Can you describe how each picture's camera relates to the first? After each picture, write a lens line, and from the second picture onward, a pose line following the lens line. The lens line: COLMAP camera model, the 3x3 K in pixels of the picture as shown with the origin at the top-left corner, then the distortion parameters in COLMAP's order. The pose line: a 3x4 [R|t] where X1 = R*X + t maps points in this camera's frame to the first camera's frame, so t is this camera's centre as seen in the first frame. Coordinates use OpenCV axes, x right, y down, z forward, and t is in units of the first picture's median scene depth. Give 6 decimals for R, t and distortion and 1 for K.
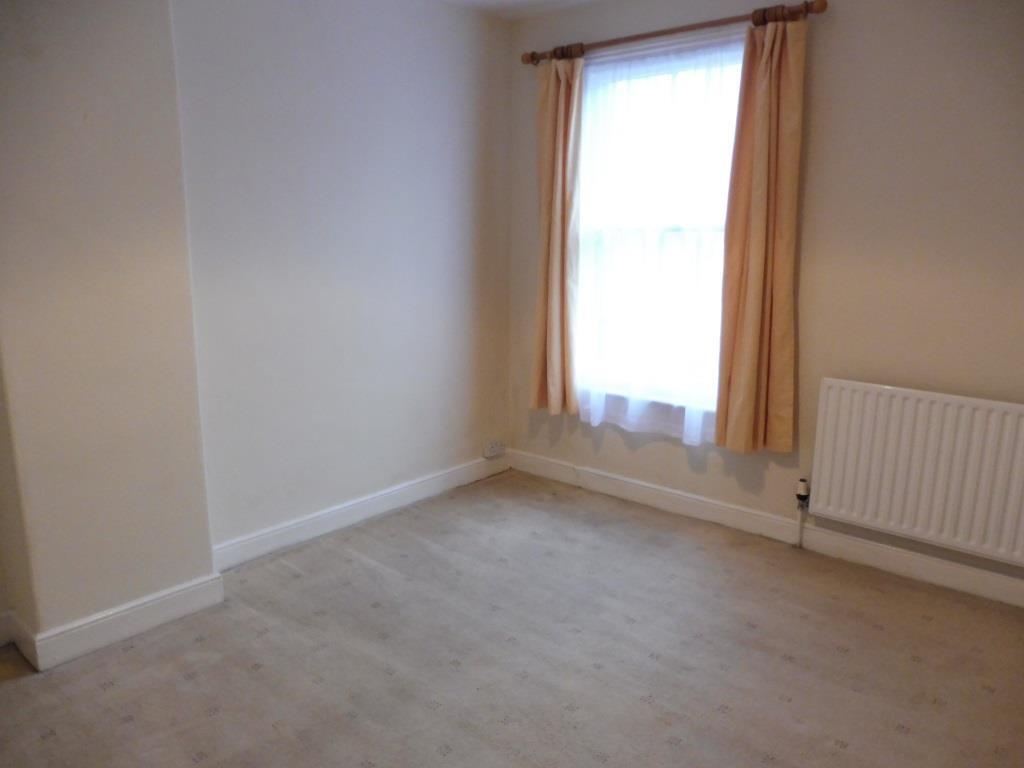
lens RADIAL K [[768.3, 0, 512.0], [0, 768.3, 384.0], [0, 0, 1]] dist [0.006878, -0.004340]
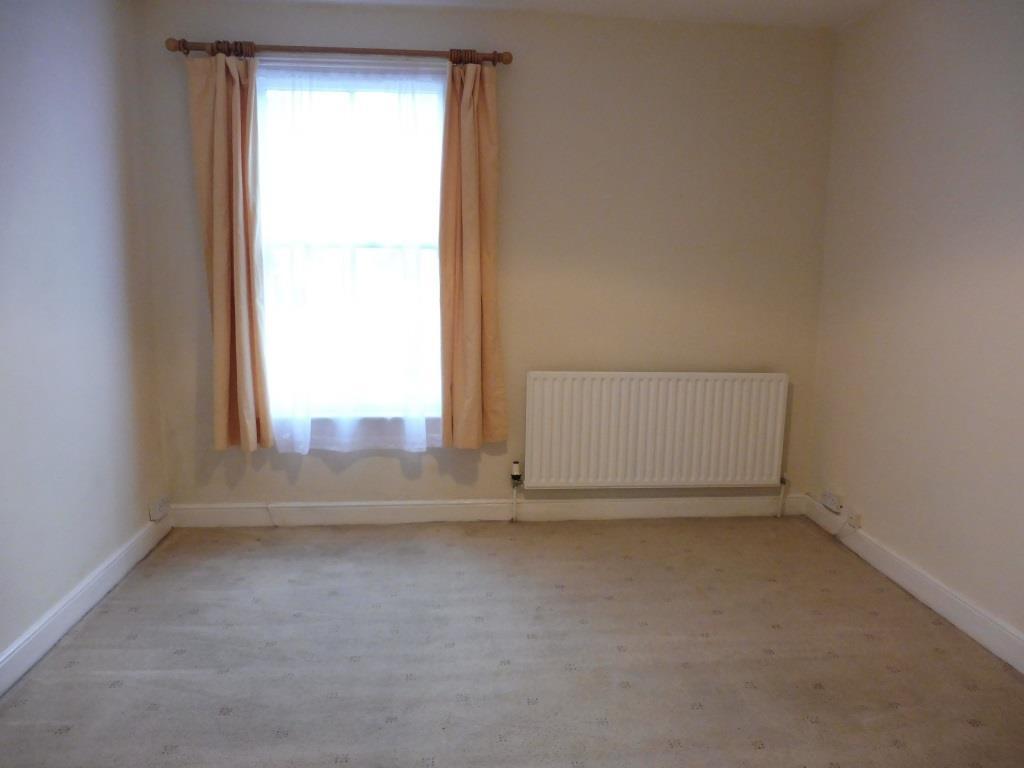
lens RADIAL K [[723.2, 0, 609.0], [0, 723.2, 381.0], [0, 0, 1]] dist [0.001317, -0.003222]
pose [[0.686963, -0.118765, 0.716922, -0.280700], [0.137007, 0.990029, 0.032726, -0.012750], [-0.713660, 0.075742, 0.696385, 0.124433]]
